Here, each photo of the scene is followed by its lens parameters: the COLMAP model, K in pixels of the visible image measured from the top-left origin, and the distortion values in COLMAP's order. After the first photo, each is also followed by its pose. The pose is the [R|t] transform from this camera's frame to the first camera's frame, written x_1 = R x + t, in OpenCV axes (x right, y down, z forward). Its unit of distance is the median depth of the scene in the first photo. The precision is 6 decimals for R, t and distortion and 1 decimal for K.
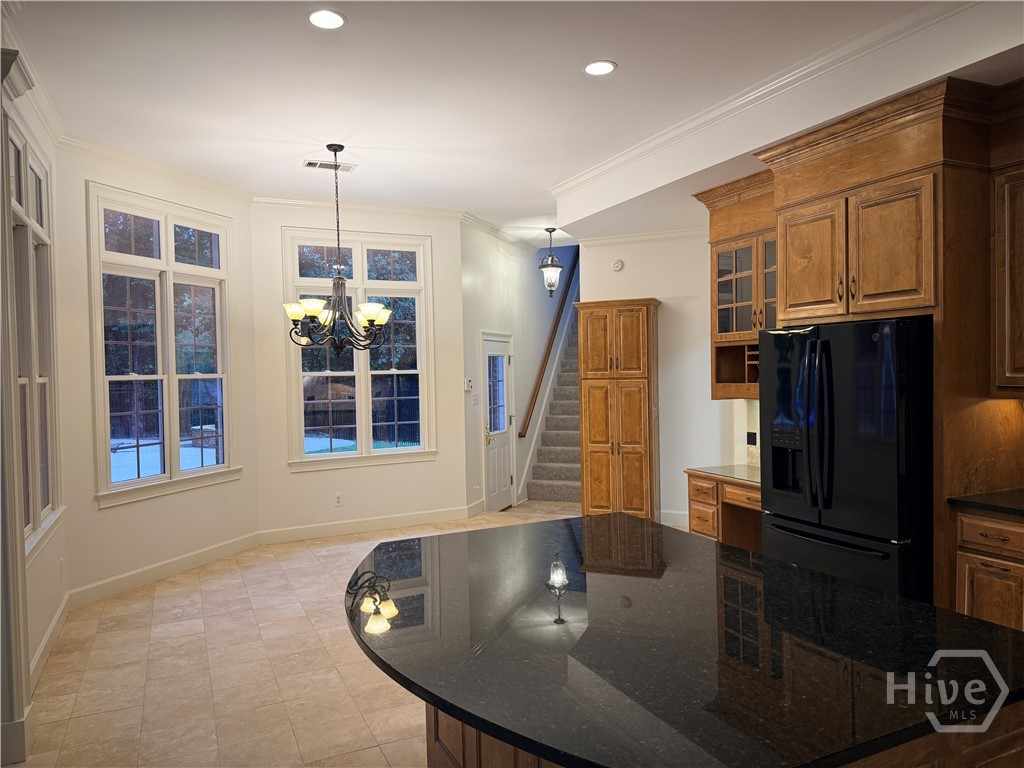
lens RADIAL K [[723.9, 0, 509.5], [0, 723.9, 381.4], [0, 0, 1]] dist [0.129690, -0.188468]
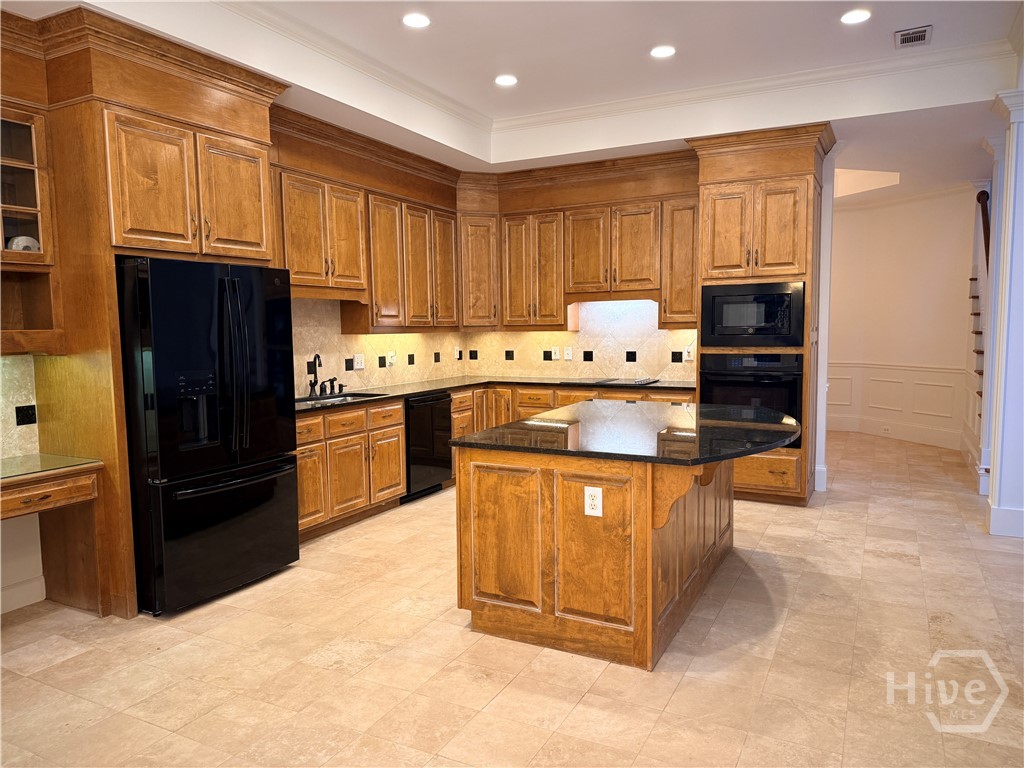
lens RADIAL K [[723.9, 0, 509.5], [0, 723.9, 381.4], [0, 0, 1]] dist [0.129690, -0.188468]
pose [[-0.608560, -0.036612, 0.792663, -0.576767], [0.037992, 0.996445, 0.075192, 0.020714], [-0.792598, 0.075874, -0.605006, 1.269772]]
